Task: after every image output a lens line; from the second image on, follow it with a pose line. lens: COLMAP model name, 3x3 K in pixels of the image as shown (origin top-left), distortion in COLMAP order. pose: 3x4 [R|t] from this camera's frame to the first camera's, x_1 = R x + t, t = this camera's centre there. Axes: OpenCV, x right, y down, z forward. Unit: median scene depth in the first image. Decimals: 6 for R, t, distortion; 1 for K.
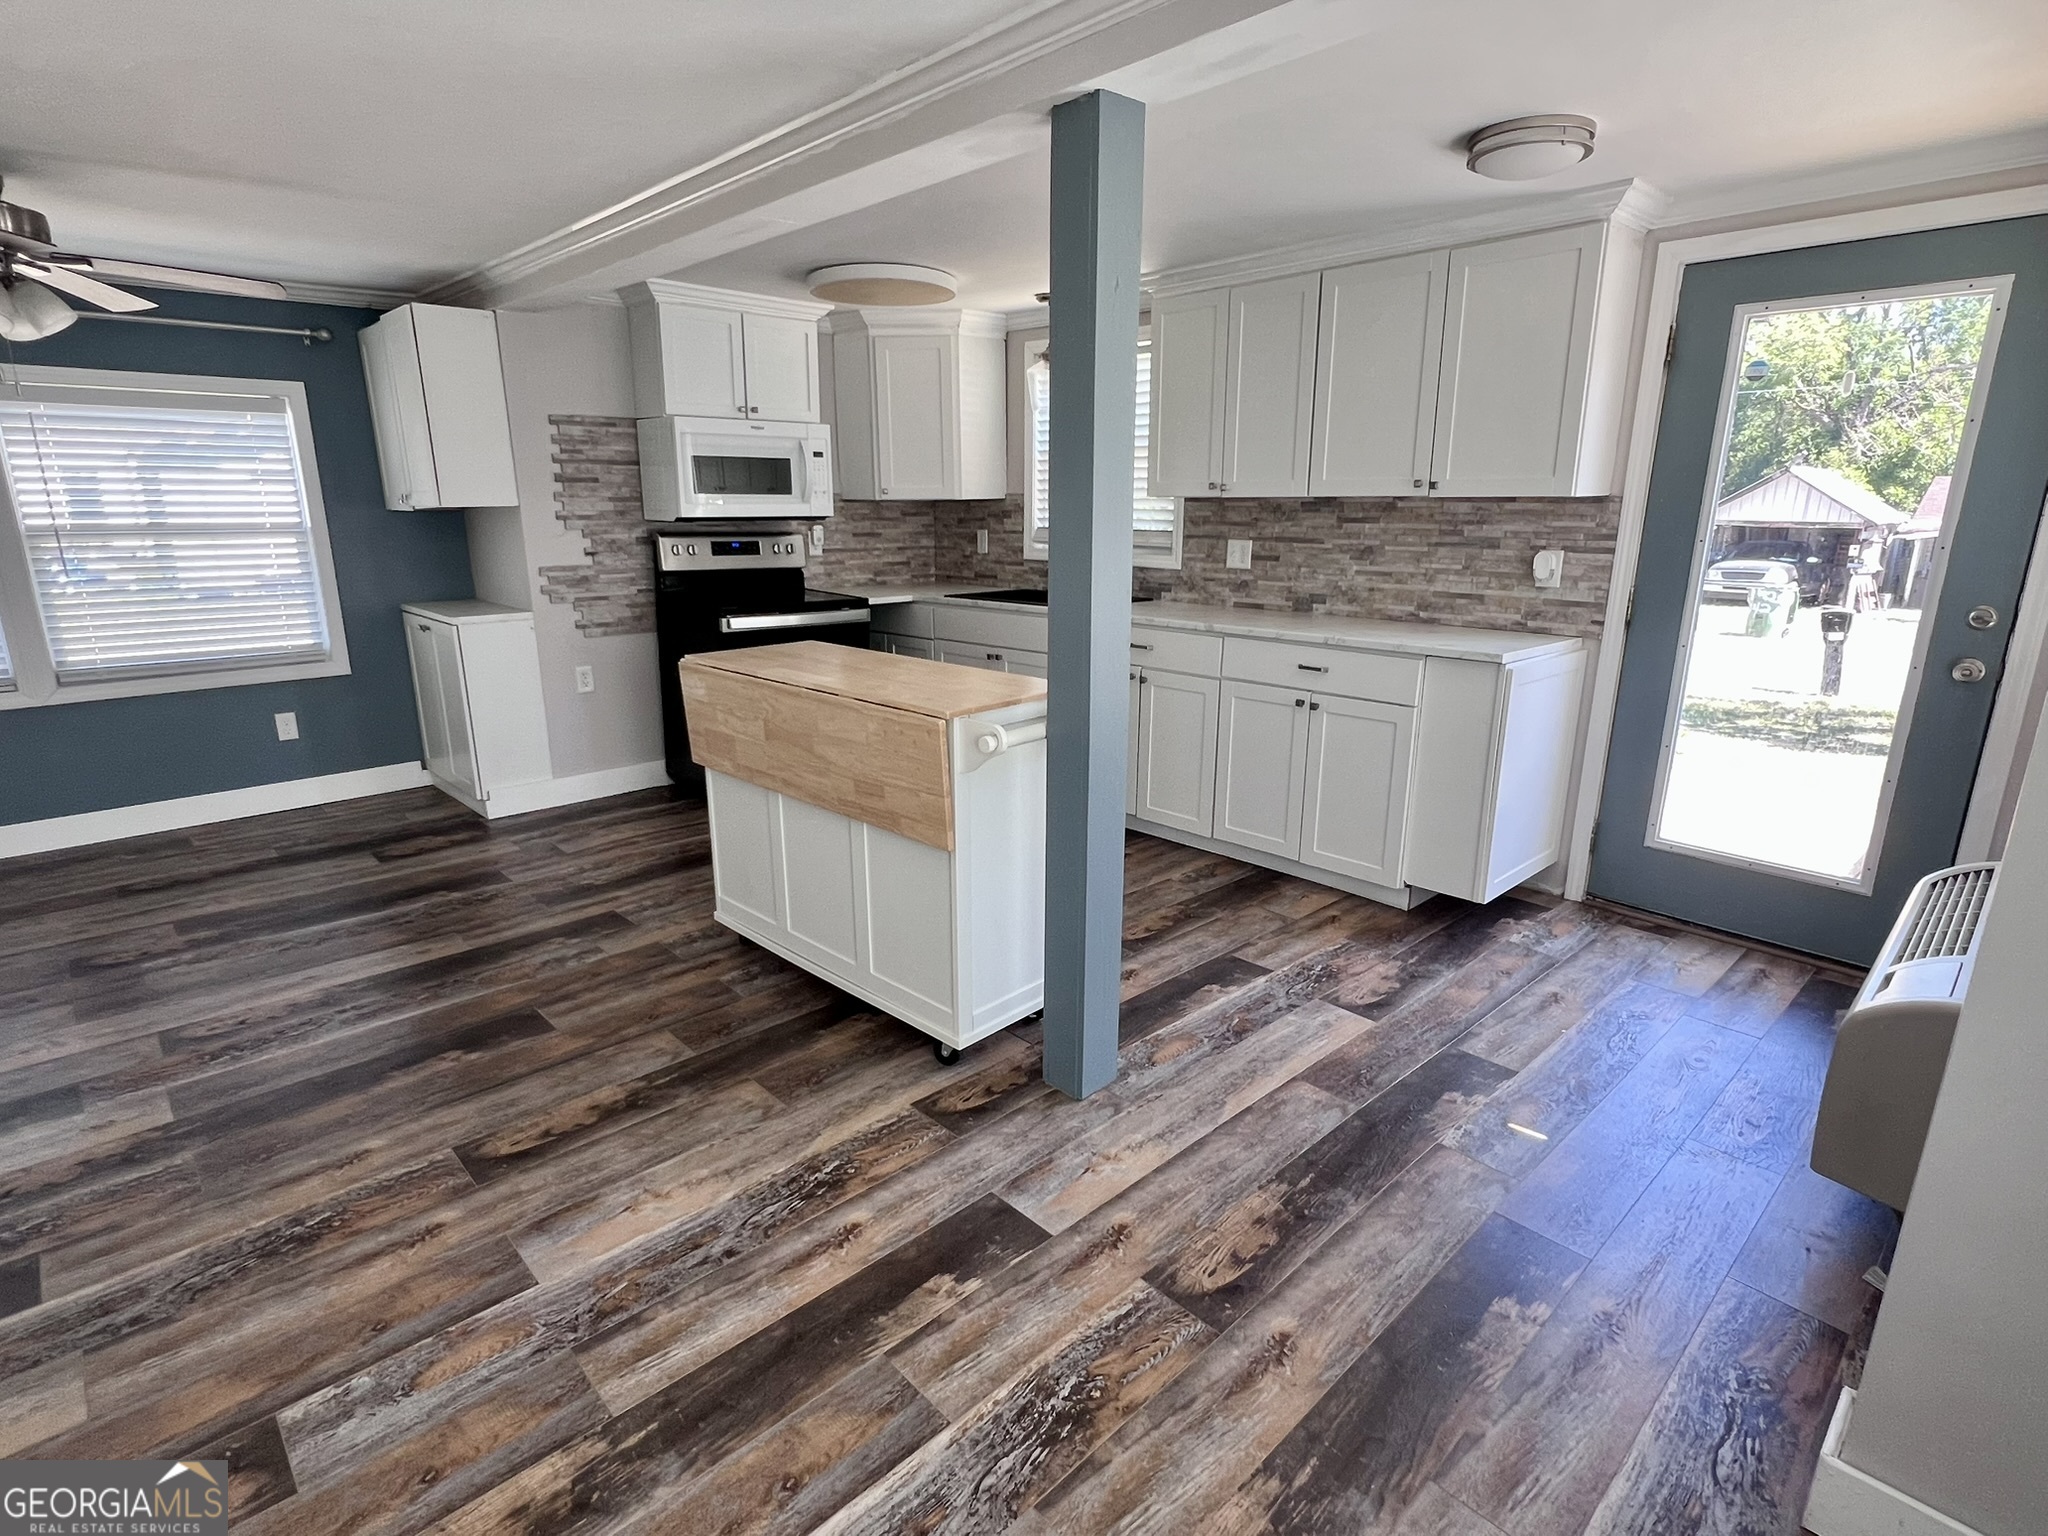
lens RADIAL K [[1036.0, 0, 1020.2], [0, 1036.0, 781.1], [0, 0, 1]] dist [-0.003789, 0.000434]
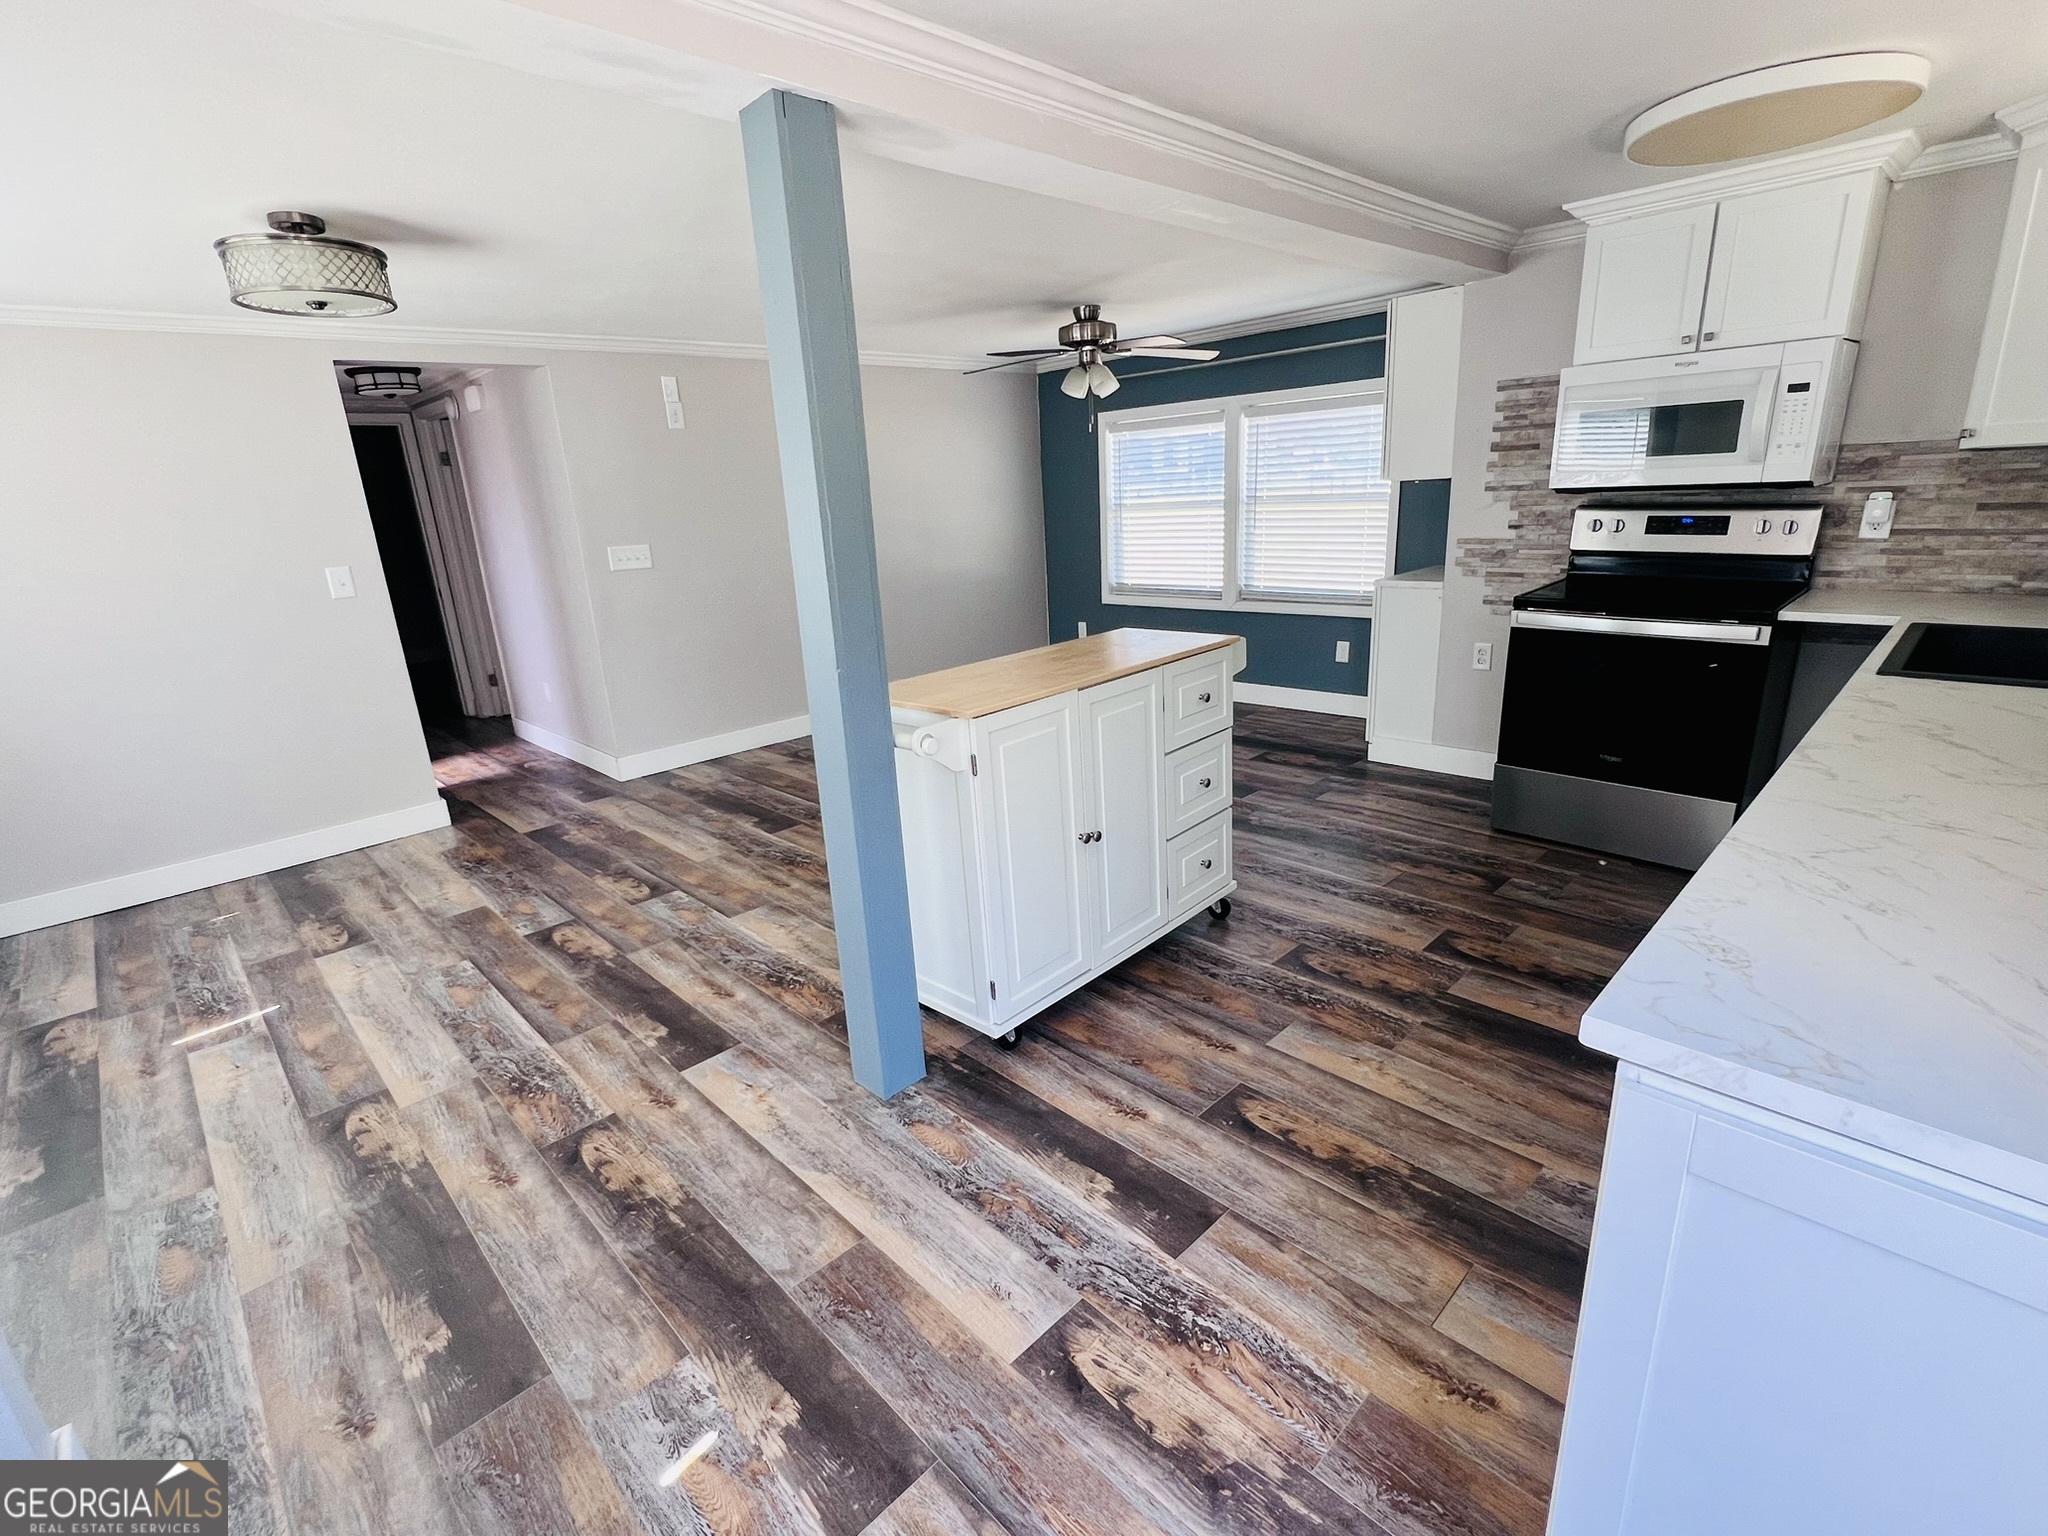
lens RADIAL K [[950.5, 0, 1015.2], [0, 950.5, 775.3], [0, 0, 1]] dist [-0.001861, 0.000497]
pose [[0.013452, 0.288190, -0.957479, 0.604331], [-0.211948, 0.936628, 0.278936, -0.195137], [0.977188, 0.199183, 0.073681, 0.686657]]
